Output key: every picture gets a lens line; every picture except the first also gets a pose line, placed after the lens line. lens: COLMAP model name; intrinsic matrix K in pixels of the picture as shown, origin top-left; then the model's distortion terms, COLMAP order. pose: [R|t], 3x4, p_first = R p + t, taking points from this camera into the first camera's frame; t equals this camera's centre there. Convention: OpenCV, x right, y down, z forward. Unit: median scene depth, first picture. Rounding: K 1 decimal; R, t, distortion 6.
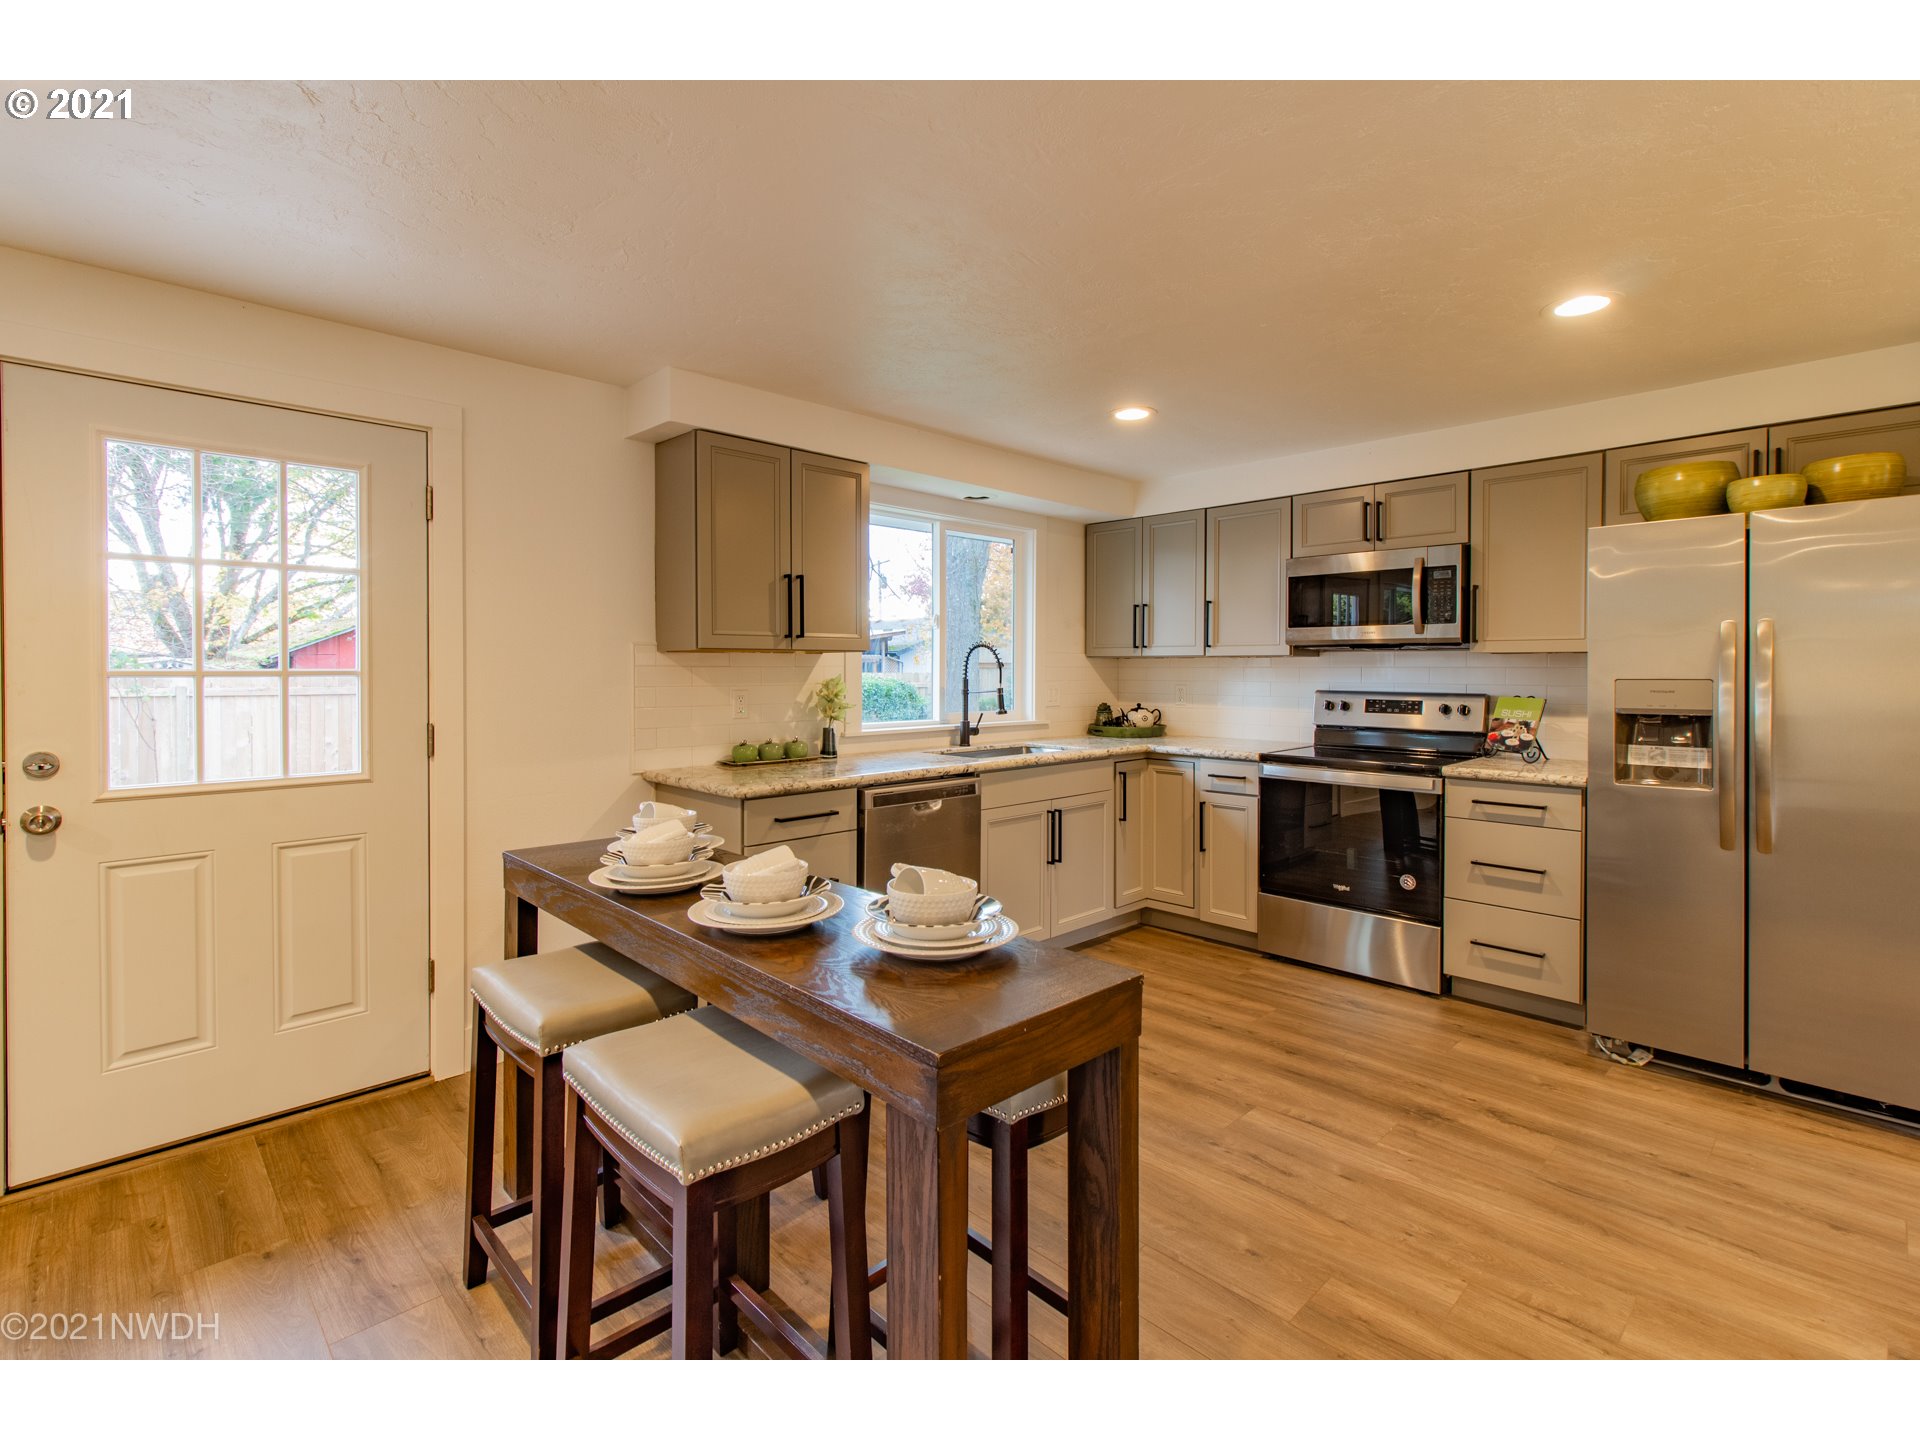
lens RADIAL K [[904.4, 0, 965.4], [0, 904.4, 671.4], [0, 0, 1]] dist [0.014487, 0.000319]
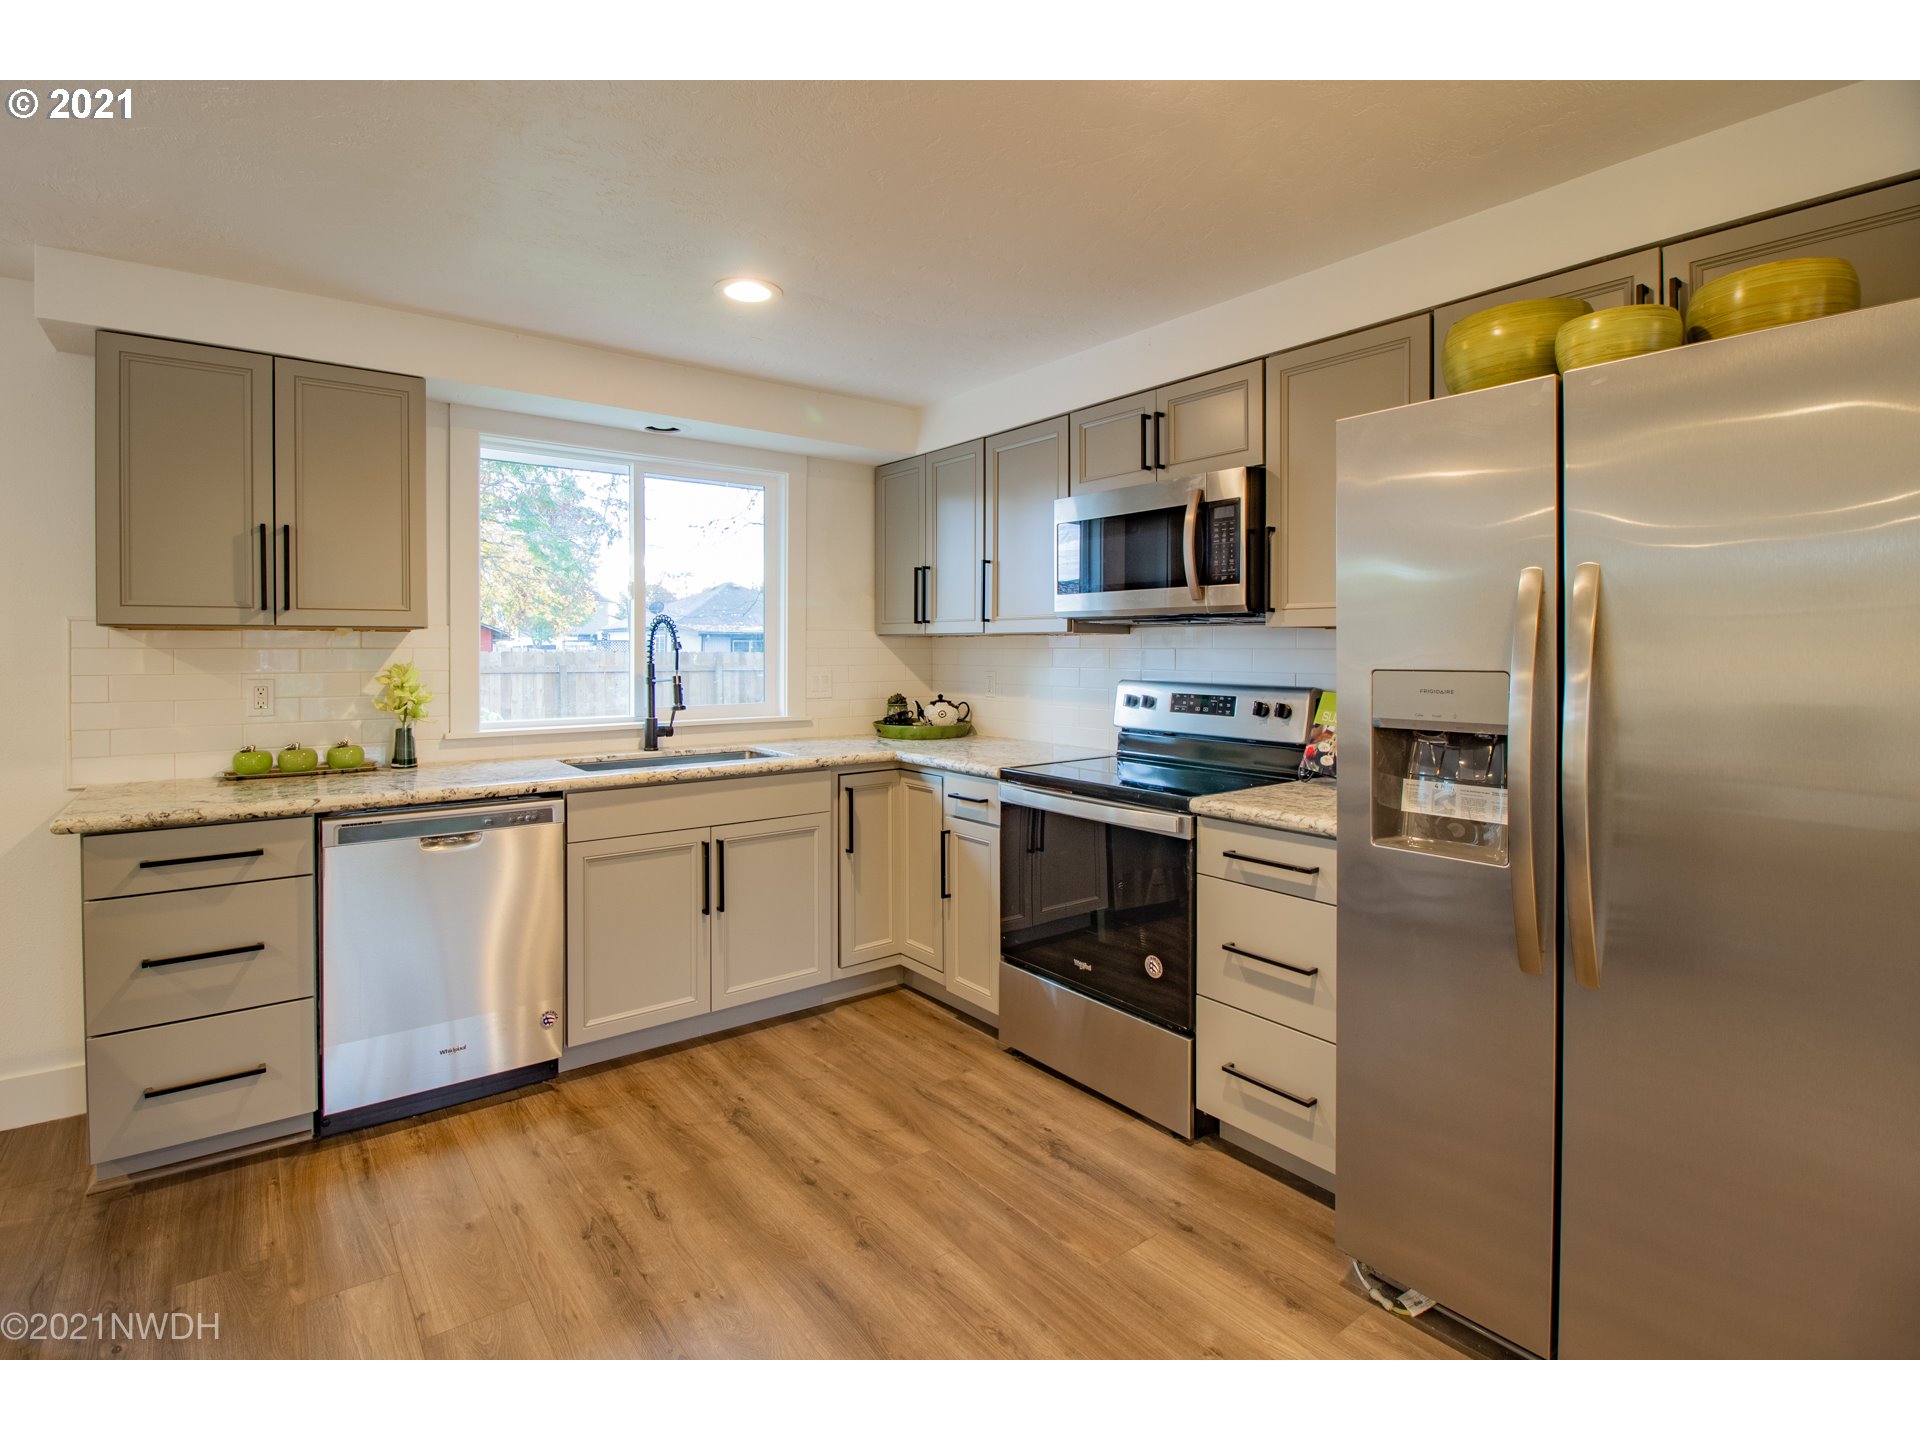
lens RADIAL K [[933.6, 0, 935.7], [0, 933.6, 647.2], [0, 0, 1]] dist [0.000233, -0.000277]
pose [[0.991555, -0.000646, -0.129686, 0.395759], [0.000166, 0.999993, -0.003711, -0.003083], [0.129688, 0.003658, 0.991548, 0.274666]]
